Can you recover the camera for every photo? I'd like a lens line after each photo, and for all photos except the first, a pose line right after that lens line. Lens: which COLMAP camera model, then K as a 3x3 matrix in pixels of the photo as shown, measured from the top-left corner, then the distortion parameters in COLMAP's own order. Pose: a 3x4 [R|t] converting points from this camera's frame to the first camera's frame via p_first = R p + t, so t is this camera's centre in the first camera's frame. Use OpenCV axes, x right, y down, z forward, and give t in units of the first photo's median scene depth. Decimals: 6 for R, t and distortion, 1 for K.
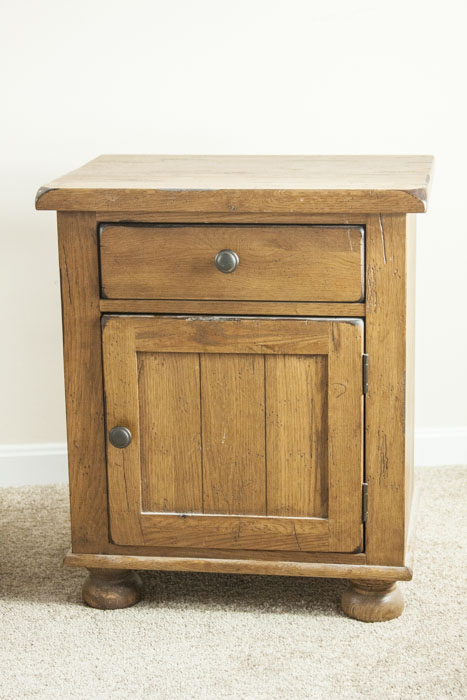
lens RADIAL K [[1559.1, 0, 232.4], [0, 1559.1, 346.4], [0, 0, 1]] dist [0.019545, 0.000000]
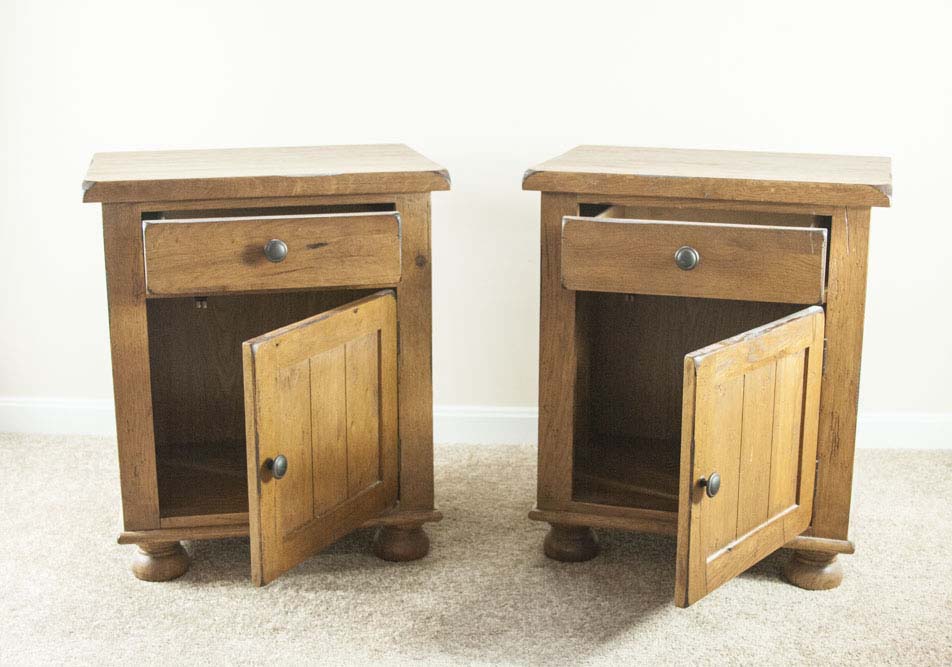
lens RADIAL K [[1345.3, 0, 473.2], [0, 1345.3, 338.8], [0, 0, 1]] dist [-0.139644, 0.000000]
pose [[0.989340, 0.052253, -0.135925, -0.026921], [-0.051424, 0.998631, 0.009602, 0.008319], [0.136241, -0.002510, 0.990673, 0.070624]]
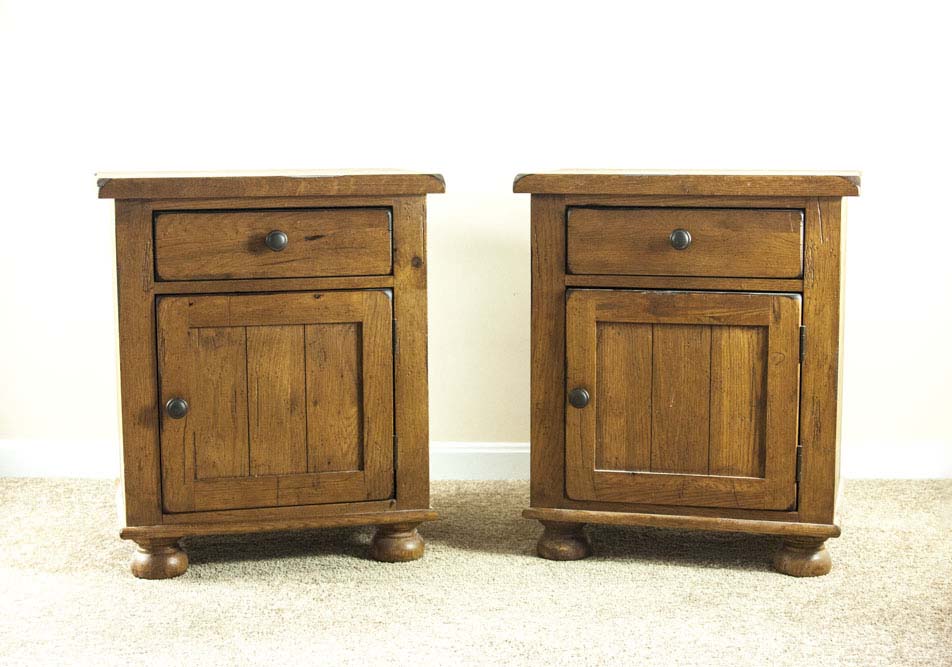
lens RADIAL K [[1526.1, 0, 476.2], [0, 1526.1, 334.8], [0, 0, 1]] dist [-0.113558, 0.000000]
pose [[0.993666, 0.028662, -0.108658, -0.027863], [-0.039969, 0.993841, -0.103355, 0.130257], [0.105026, 0.107043, 0.988692, -0.094572]]
